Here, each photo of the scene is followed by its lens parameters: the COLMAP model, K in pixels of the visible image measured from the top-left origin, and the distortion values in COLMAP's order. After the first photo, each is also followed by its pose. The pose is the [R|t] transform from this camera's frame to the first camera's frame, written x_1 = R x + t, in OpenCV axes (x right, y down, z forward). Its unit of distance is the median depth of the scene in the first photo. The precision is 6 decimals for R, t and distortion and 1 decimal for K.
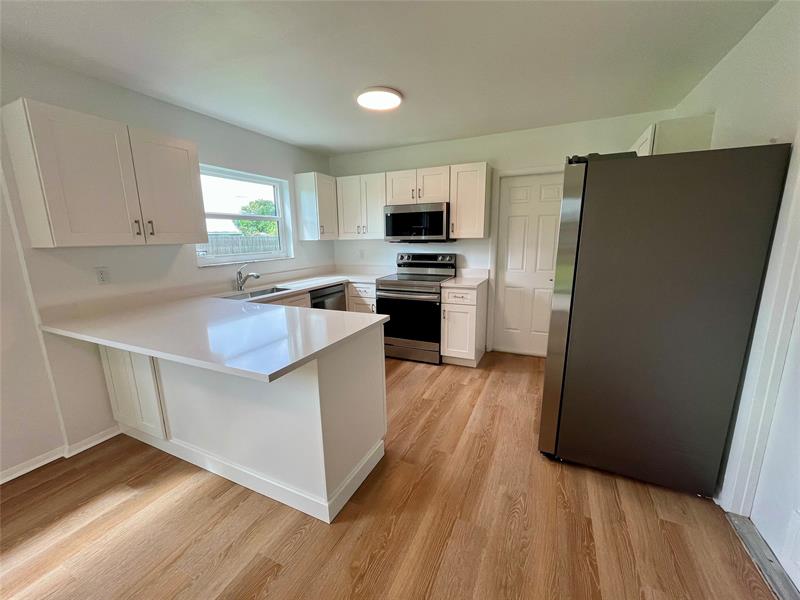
lens RADIAL K [[324.2, 0, 399.1], [0, 324.2, 302.3], [0, 0, 1]] dist [-0.002174, 0.000149]
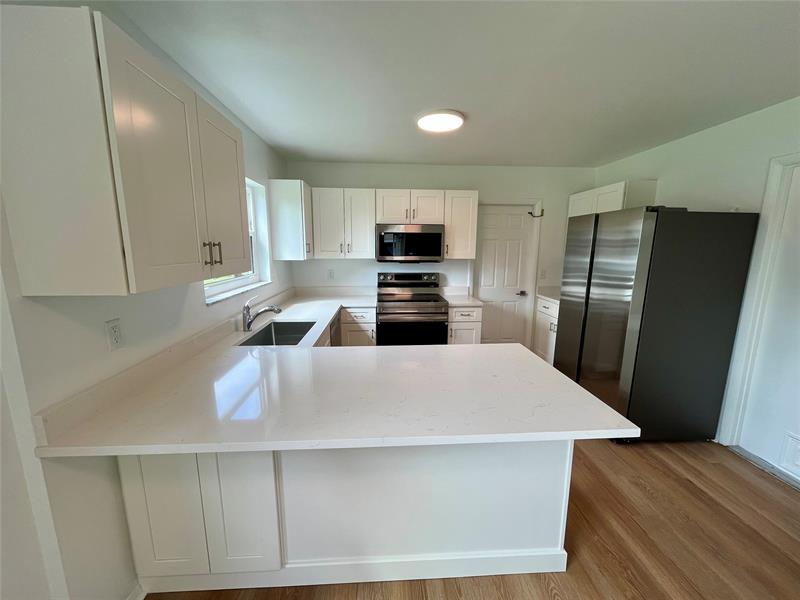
lens RADIAL K [[324.2, 0, 399.1], [0, 324.2, 302.3], [0, 0, 1]] dist [-0.002174, 0.000149]
pose [[0.879575, -0.063298, 0.471530, -0.482546], [0.076937, 0.996989, -0.009681, -0.061807], [-0.469498, 0.044793, 0.881797, 0.163734]]
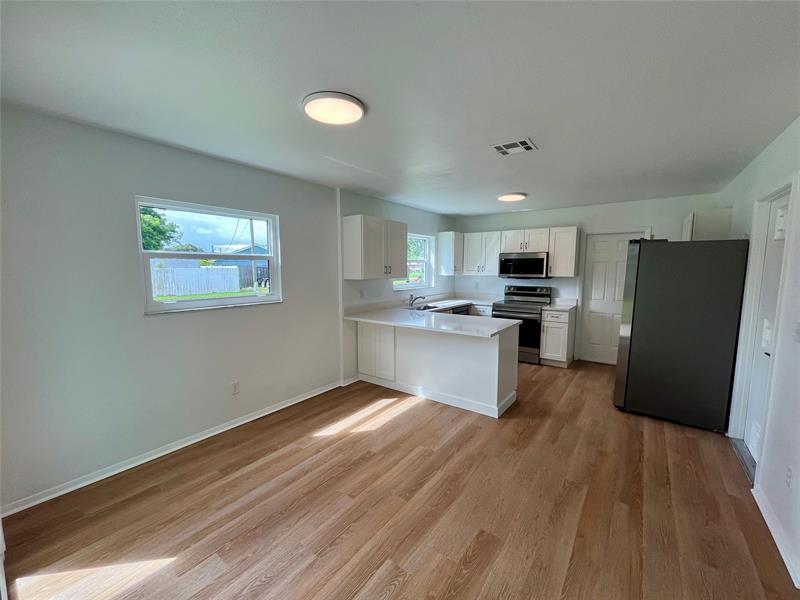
lens RADIAL K [[324.2, 0, 399.1], [0, 324.2, 302.3], [0, 0, 1]] dist [-0.002174, 0.000149]
pose [[0.978628, 0.037400, -0.202208, -0.201155], [-0.055334, 0.994947, -0.083779, 0.075950], [0.198052, 0.093178, 0.975753, -0.540723]]
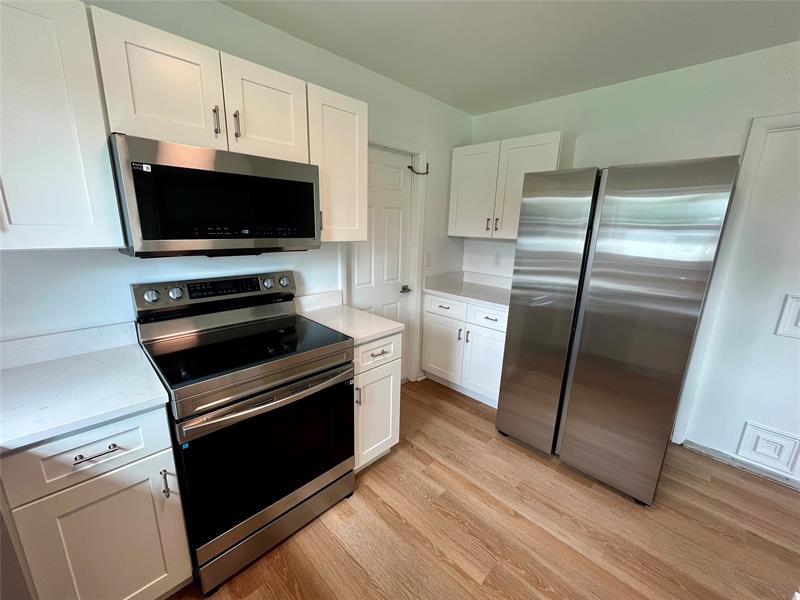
lens RADIAL K [[324.2, 0, 399.1], [0, 324.2, 302.3], [0, 0, 1]] dist [-0.002174, 0.000149]
pose [[0.339399, -0.201834, 0.918733, -0.269943], [0.155701, 0.975290, 0.156740, -0.171886], [-0.927667, 0.089850, 0.362438, 0.739299]]
